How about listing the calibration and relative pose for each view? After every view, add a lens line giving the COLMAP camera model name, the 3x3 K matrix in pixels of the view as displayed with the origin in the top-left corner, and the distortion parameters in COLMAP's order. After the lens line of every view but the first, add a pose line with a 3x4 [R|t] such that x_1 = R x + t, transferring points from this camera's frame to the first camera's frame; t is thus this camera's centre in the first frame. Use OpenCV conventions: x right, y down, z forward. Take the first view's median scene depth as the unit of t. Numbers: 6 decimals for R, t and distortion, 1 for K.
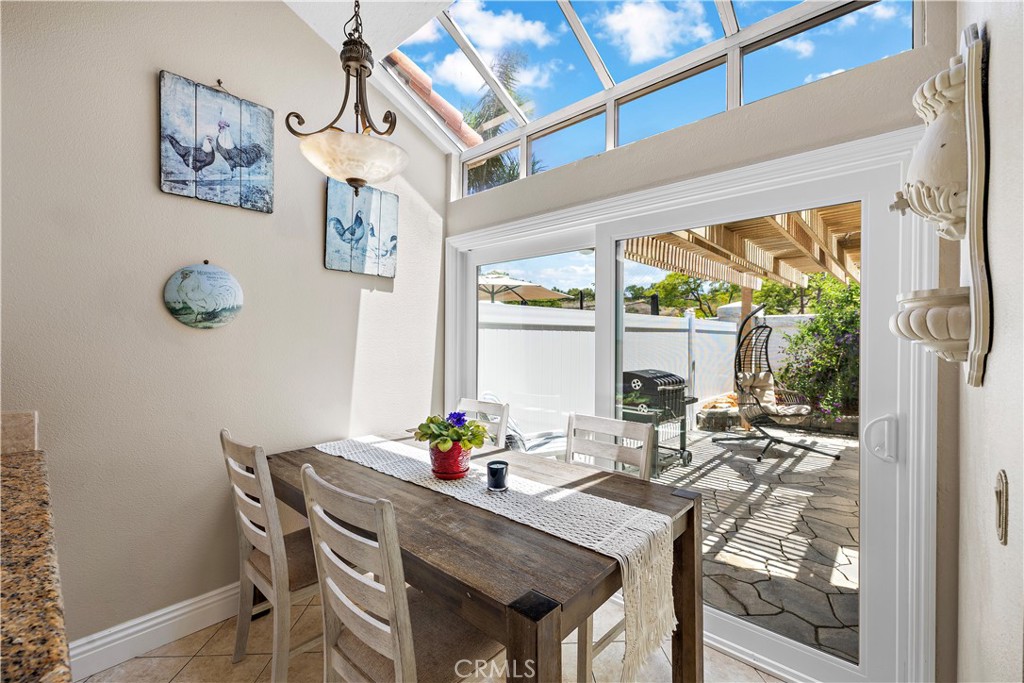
lens RADIAL K [[432.5, 0, 513.0], [0, 432.5, 340.6], [0, 0, 1]] dist [-0.001296, -0.000380]
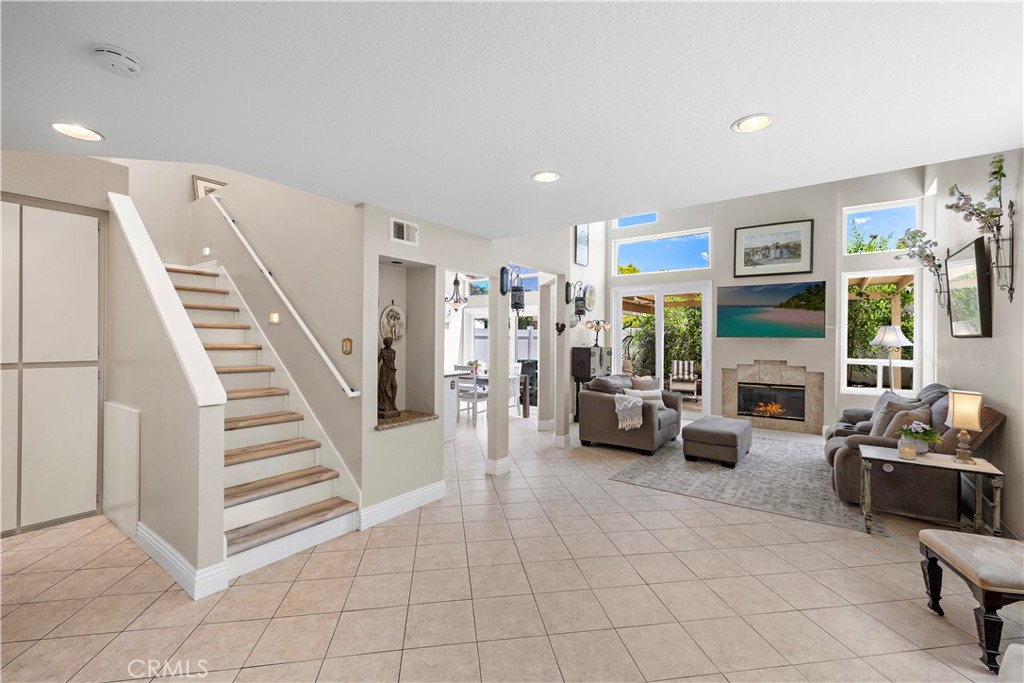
lens RADIAL K [[432.5, 0, 506.4], [0, 432.5, 339.9], [0, 0, 1]] dist [-0.001296, -0.000380]
pose [[0.995597, 0.003112, 0.093690, -0.209784], [-0.003051, 0.999995, -0.000802, -0.027864], [-0.093693, 0.000513, 0.995601, -2.994671]]
